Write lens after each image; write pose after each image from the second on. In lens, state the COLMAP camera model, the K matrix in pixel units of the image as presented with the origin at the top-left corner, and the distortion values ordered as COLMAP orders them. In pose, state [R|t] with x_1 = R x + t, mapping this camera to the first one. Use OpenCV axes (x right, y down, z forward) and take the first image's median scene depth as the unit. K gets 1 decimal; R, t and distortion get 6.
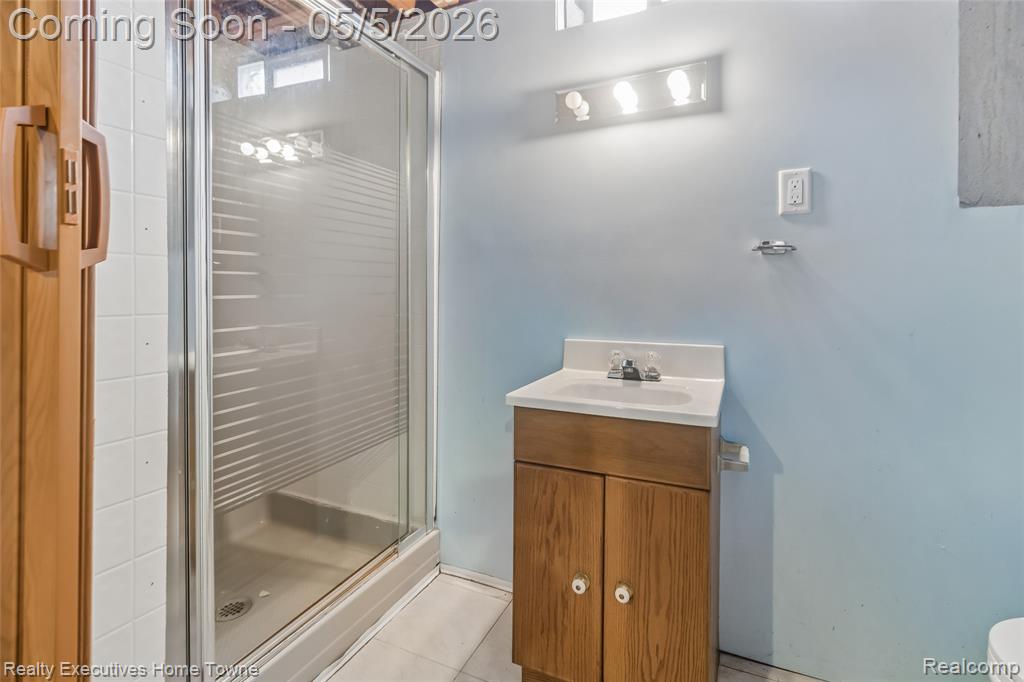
lens RADIAL K [[477.2, 0, 511.9], [0, 477.2, 288.8], [0, 0, 1]] dist [0.002704, 0.000637]
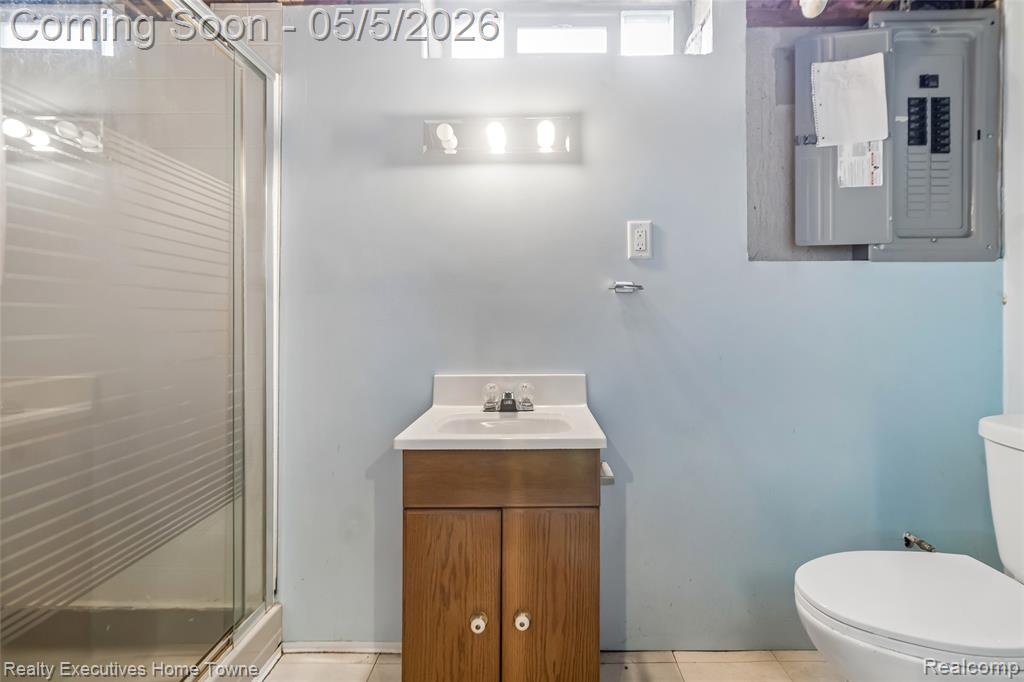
lens RADIAL K [[474.2, 0, 514.9], [0, 474.2, 317.5], [0, 0, 1]] dist [-0.001628, 0.000447]
pose [[0.913337, 0.000355, 0.407205, -0.151209], [0.004248, 0.999937, -0.010400, -0.001679], [-0.407183, 0.011228, 0.913278, 0.055848]]
